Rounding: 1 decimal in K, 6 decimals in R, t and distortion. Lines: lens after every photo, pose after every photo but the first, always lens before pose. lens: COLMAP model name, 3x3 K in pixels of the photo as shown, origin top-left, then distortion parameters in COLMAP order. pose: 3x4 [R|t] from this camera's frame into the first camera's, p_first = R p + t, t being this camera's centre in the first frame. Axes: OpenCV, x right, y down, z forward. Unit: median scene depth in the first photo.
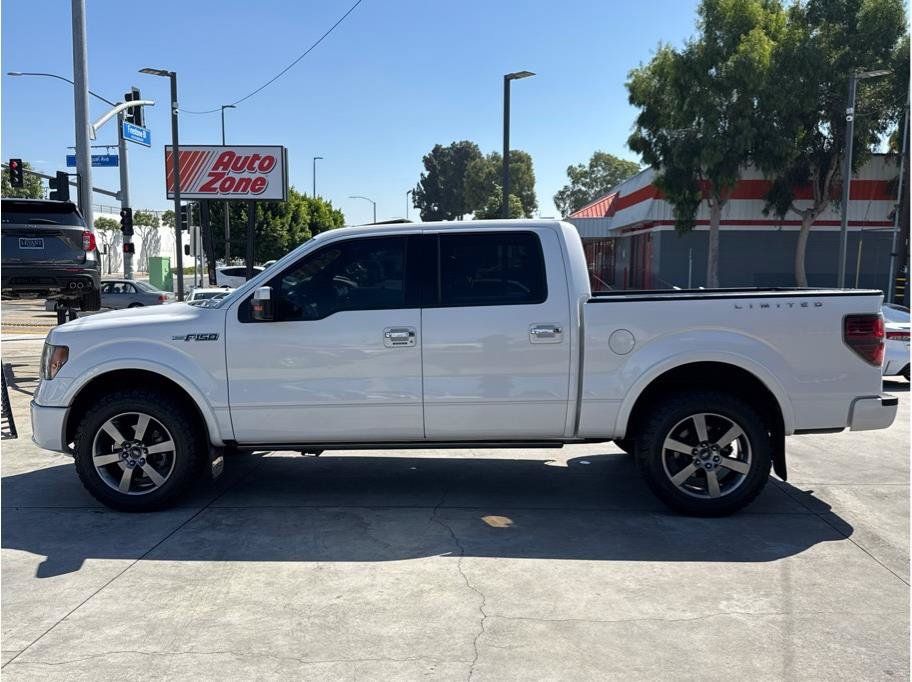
lens RADIAL K [[794.6, 0, 441.7], [0, 794.6, 344.4], [0, 0, 1]] dist [0.151536, -0.301731]
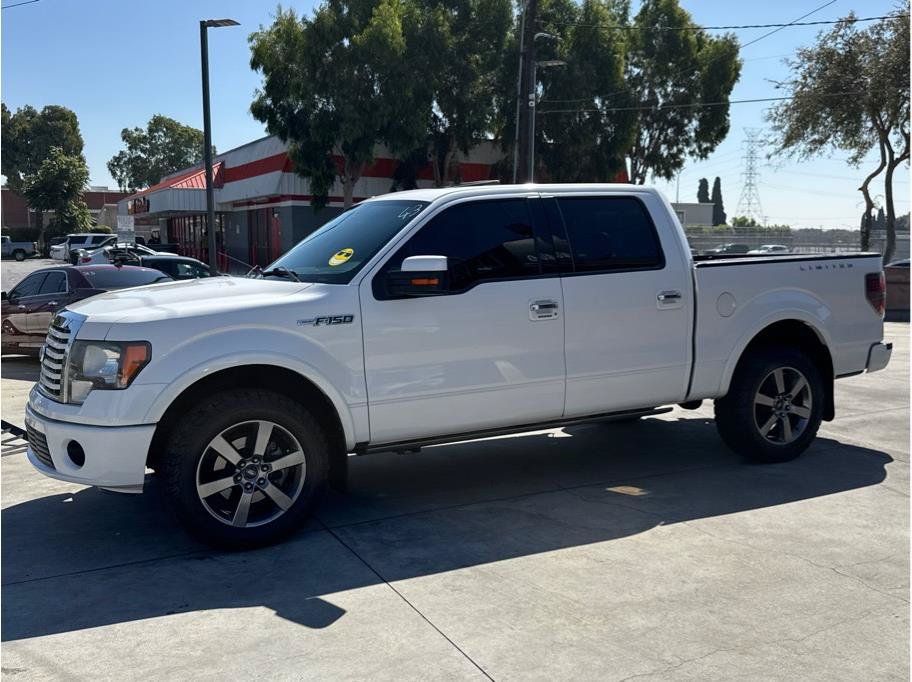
lens RADIAL K [[852.6, 0, 456.0], [0, 852.6, 341.0], [0, 0, 1]] dist [0.164992, -0.317924]
pose [[0.871799, -0.058624, 0.486343, -0.552042], [0.051652, 0.998280, 0.027744, -0.004739], [-0.487133, 0.000933, 0.873327, 0.163172]]
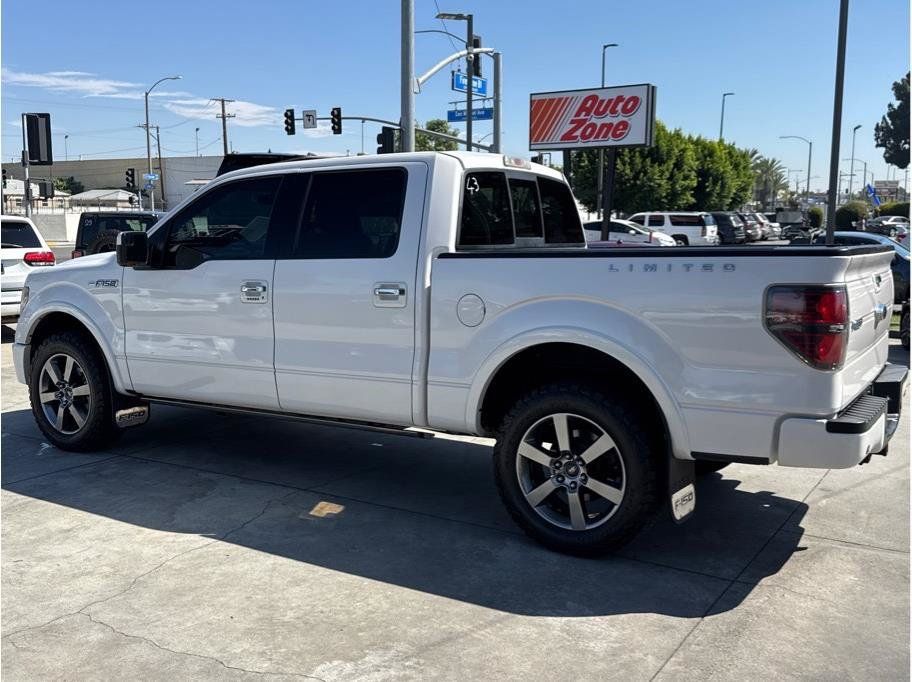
lens RADIAL K [[852.6, 0, 456.0], [0, 852.6, 341.0], [0, 0, 1]] dist [0.164992, -0.317924]
pose [[0.880460, 0.067921, -0.469231, 0.523352], [-0.048122, 0.997377, 0.054073, -0.014898], [0.471673, -0.025029, 0.881418, 0.235724]]
